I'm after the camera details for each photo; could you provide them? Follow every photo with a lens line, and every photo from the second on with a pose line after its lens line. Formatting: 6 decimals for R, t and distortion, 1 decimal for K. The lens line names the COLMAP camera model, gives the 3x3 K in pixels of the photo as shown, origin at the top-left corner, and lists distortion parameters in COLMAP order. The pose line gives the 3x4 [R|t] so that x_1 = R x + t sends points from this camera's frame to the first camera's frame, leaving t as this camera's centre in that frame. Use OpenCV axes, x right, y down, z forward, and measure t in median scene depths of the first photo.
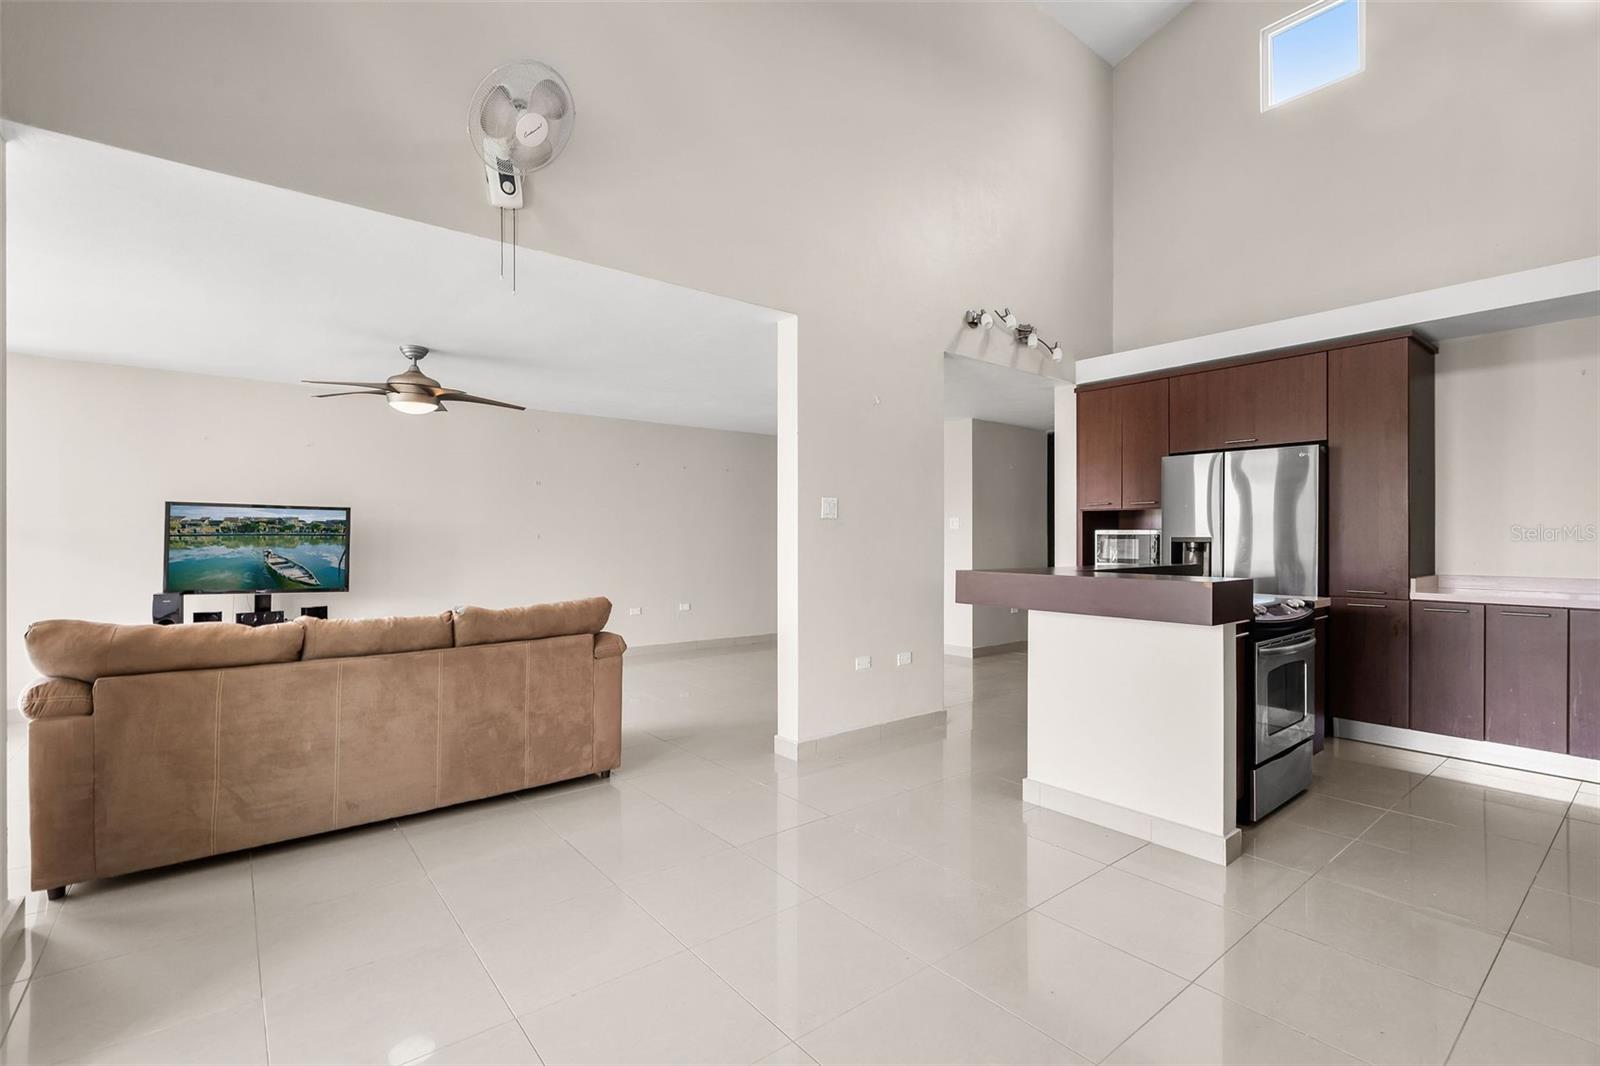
lens RADIAL K [[714.6, 0, 801.5], [0, 714.6, 538.5], [0, 0, 1]] dist [-0.001030, 0.000527]
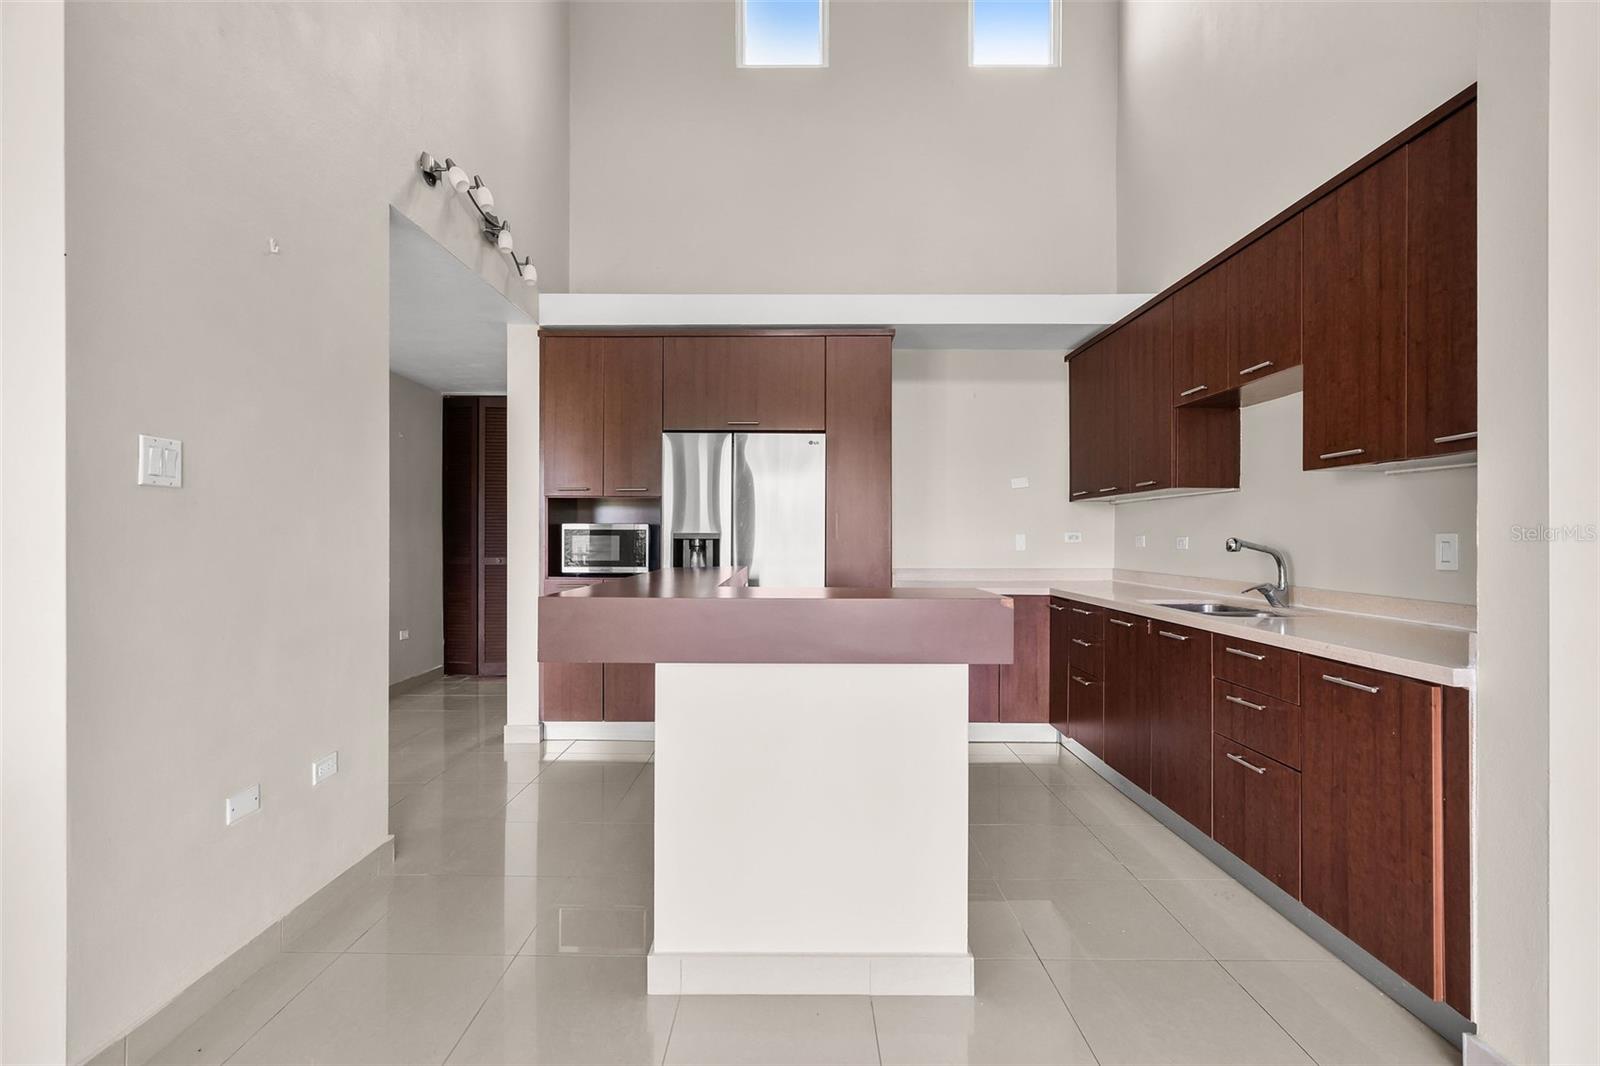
lens RADIAL K [[747.0, 0, 794.1], [0, 747.0, 535.6], [0, 0, 1]] dist [0.000597, 0.000117]
pose [[0.631384, -0.000130, 0.775470, -0.063575], [-0.001603, 0.999998, 0.001473, -0.000710], [-0.775469, -0.002173, 0.631382, 0.422711]]
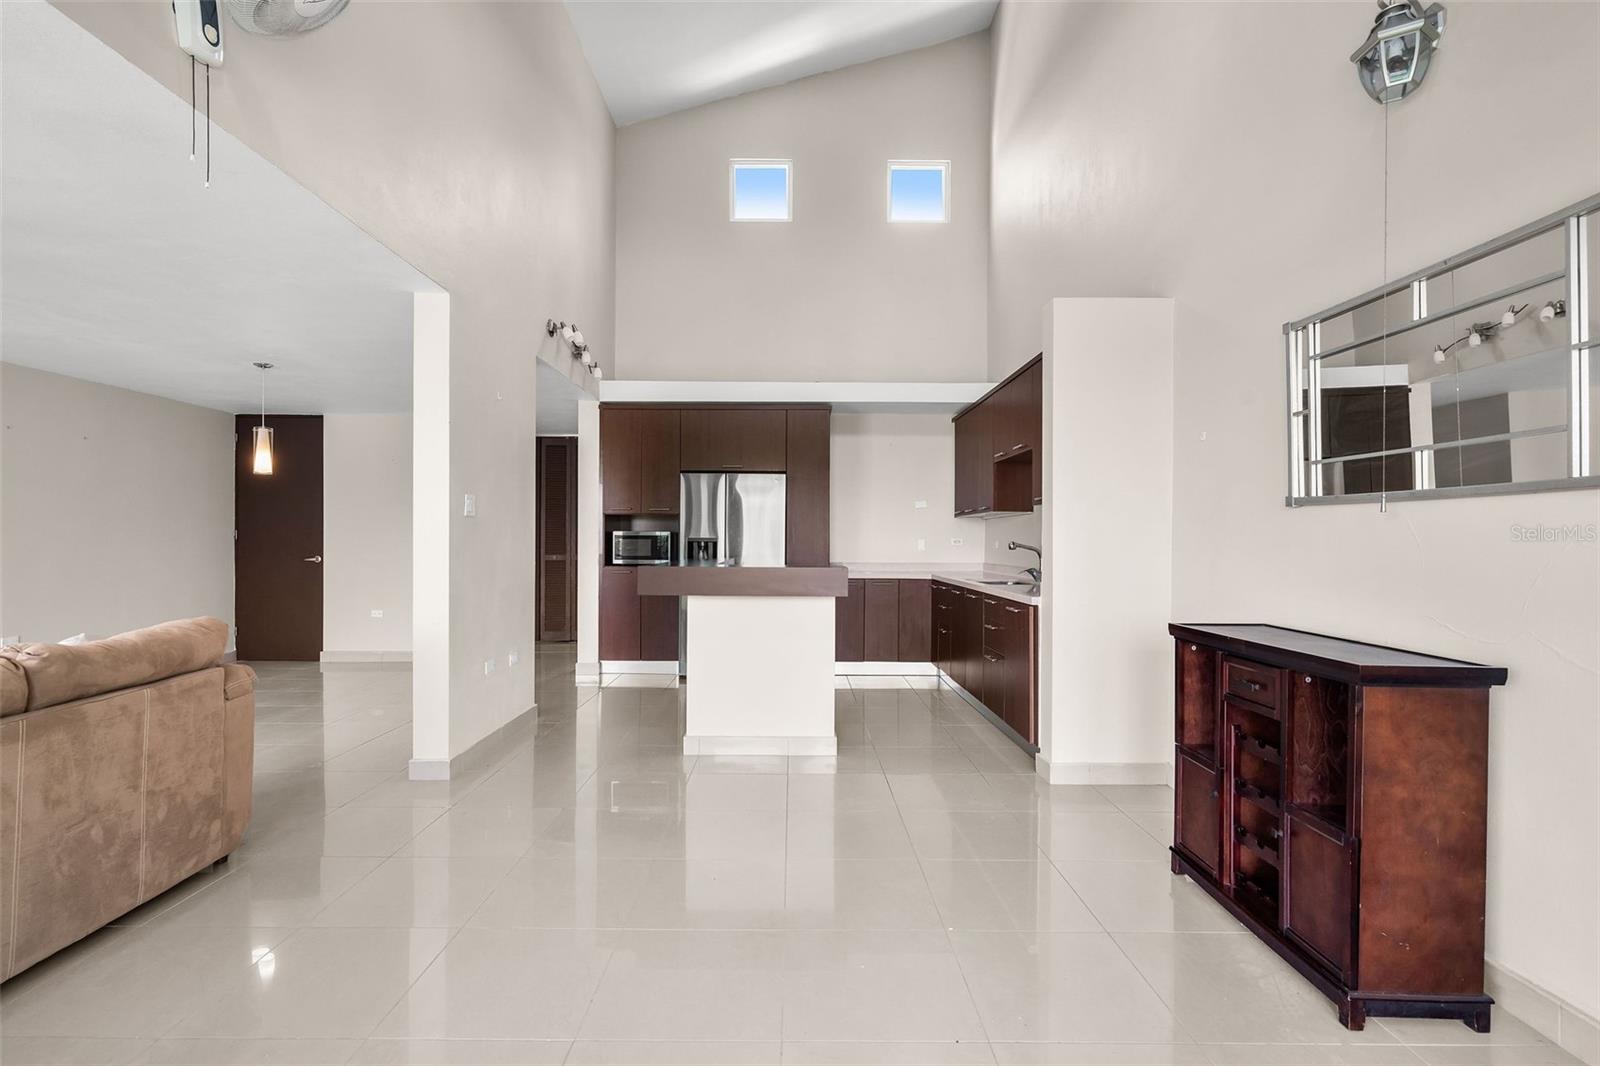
lens RADIAL K [[717.5, 0, 793.4], [0, 717.5, 545.7], [0, 0, 1]] dist [-0.000661, 0.000673]
pose [[0.624962, -0.003004, 0.780650, -0.416992], [-0.005500, 0.999951, 0.008250, 0.000733], [-0.780636, -0.009449, 0.624914, 0.075186]]
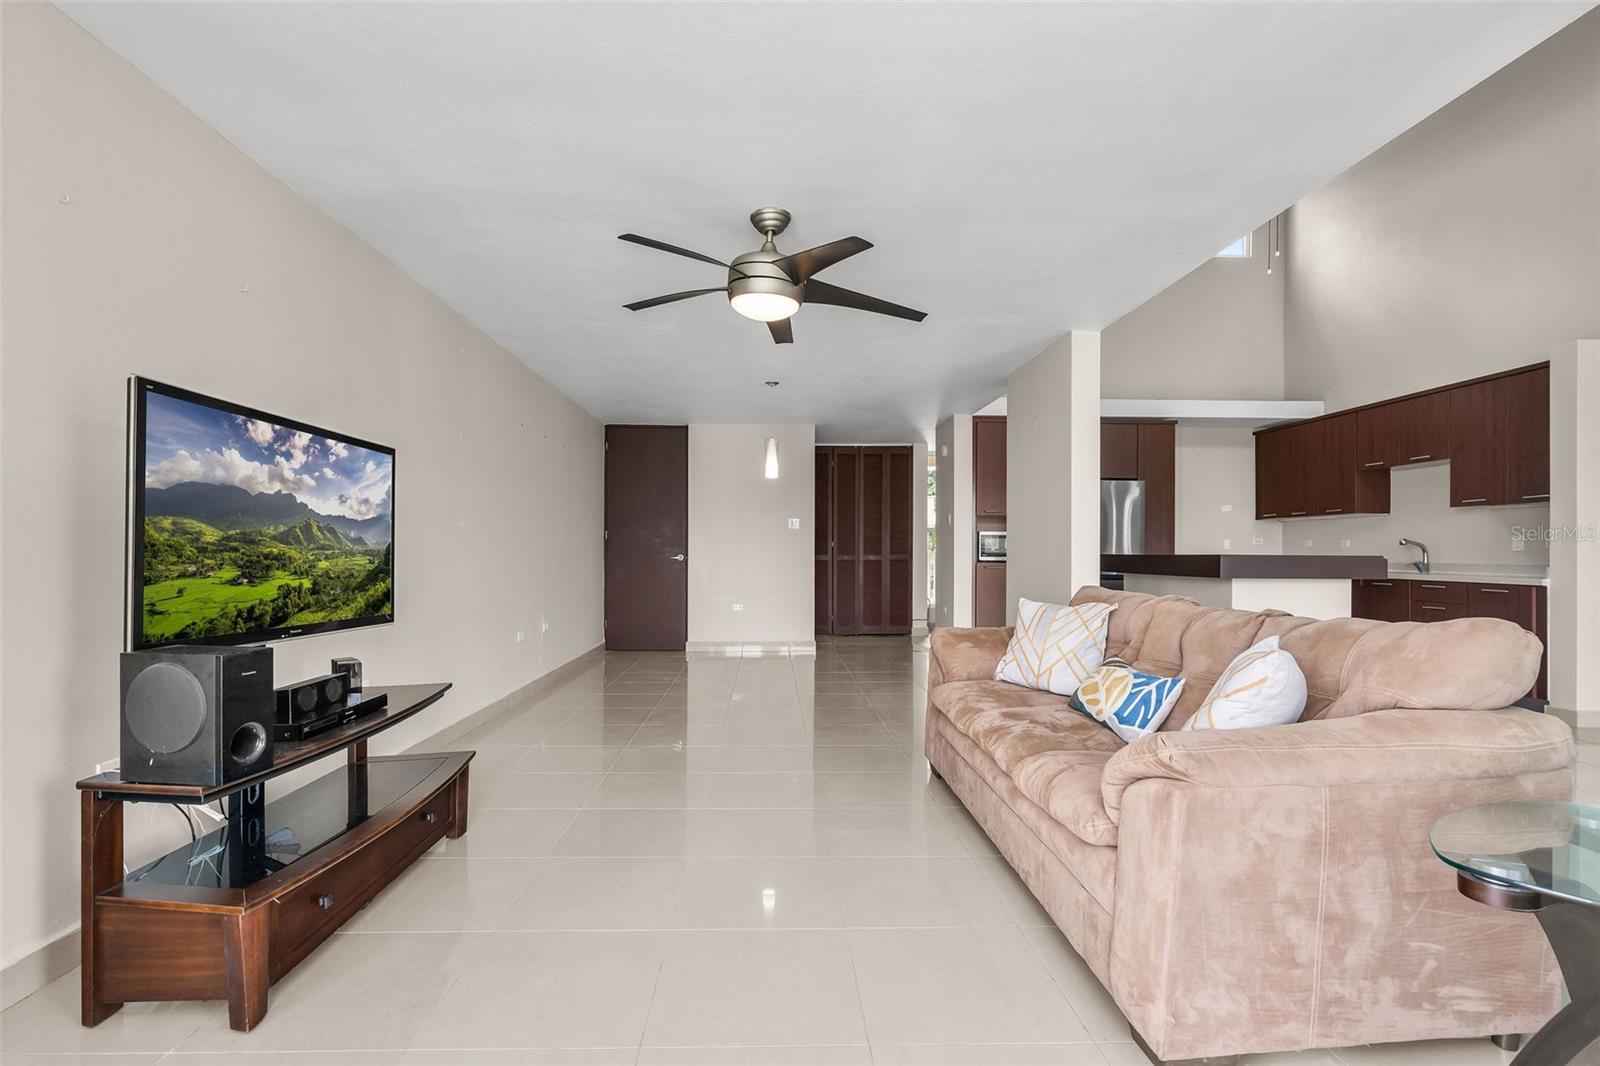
lens RADIAL K [[729.7, 0, 798.6], [0, 729.7, 549.3], [0, 0, 1]] dist [0.002016, 0.000535]
pose [[0.600324, 0.003327, 0.799750, -1.135797], [-0.005461, 0.999985, -0.000061, 0.030233], [-0.799738, -0.004331, 0.600333, 0.643329]]
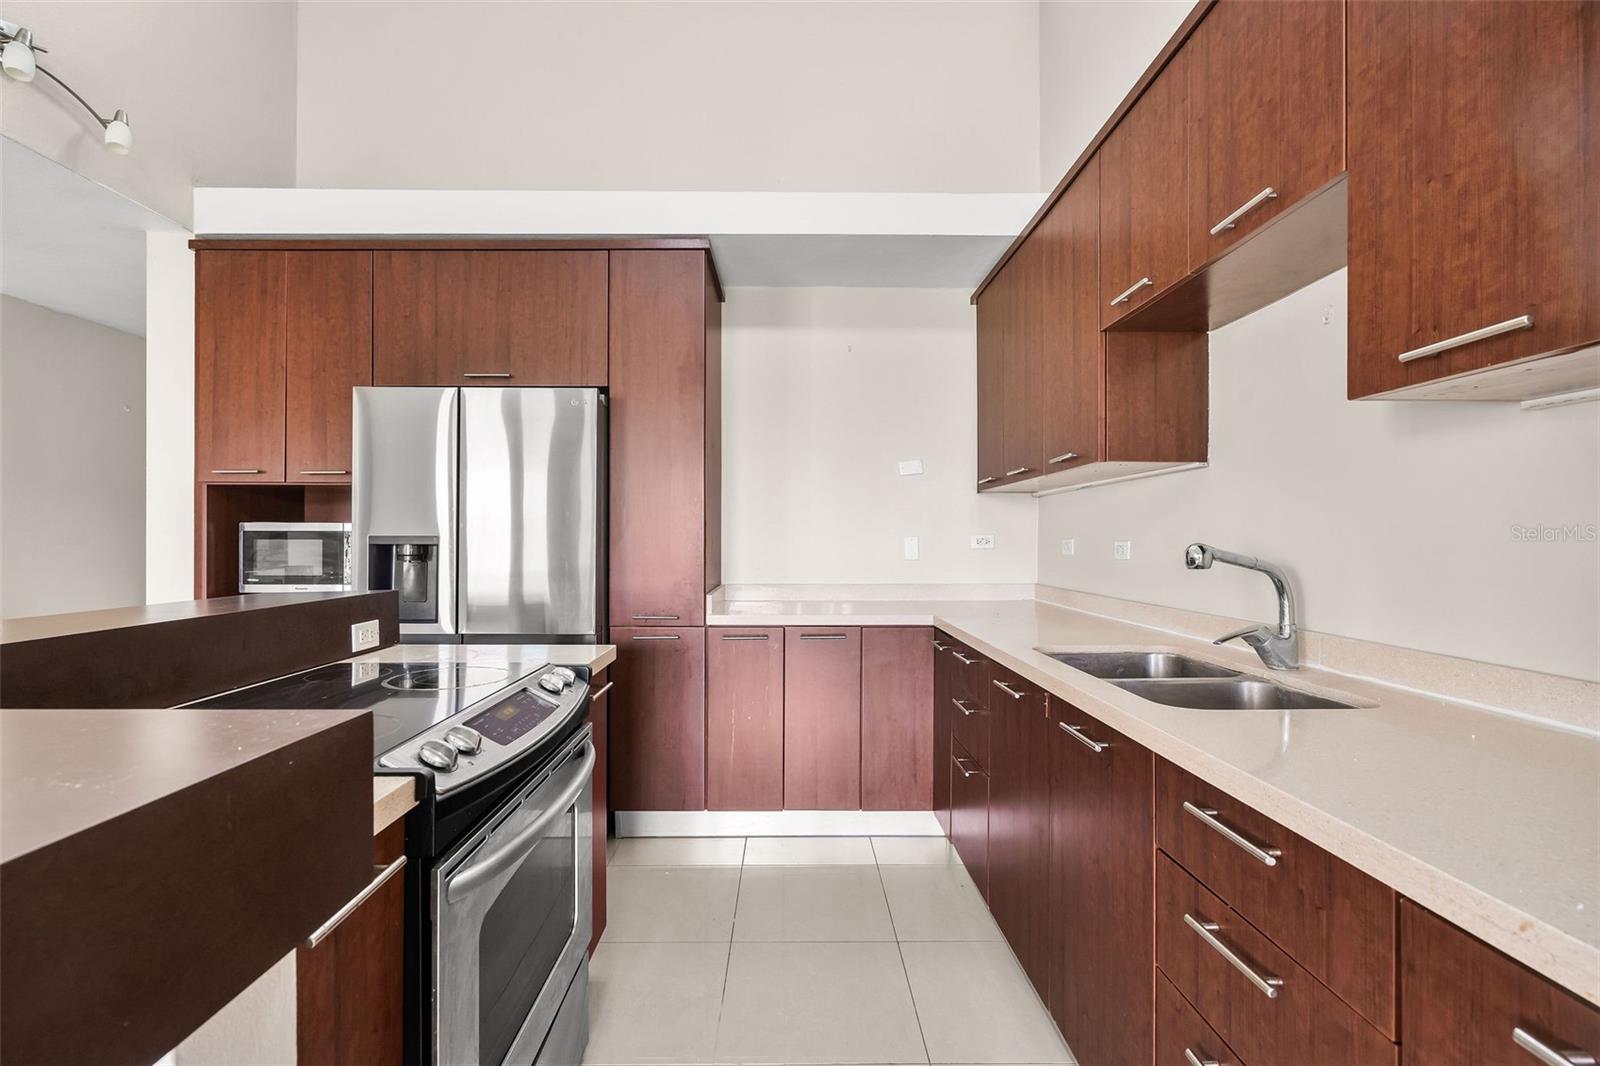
lens RADIAL K [[707.3, 0, 790.7], [0, 707.3, 537.3], [0, 0, 1]] dist [-0.001305, 0.000445]
pose [[0.623387, 0.001057, 0.781912, 0.349293], [-0.001219, 0.999999, -0.000381, -0.001005], [-0.781912, -0.000716, 0.623388, 0.486627]]
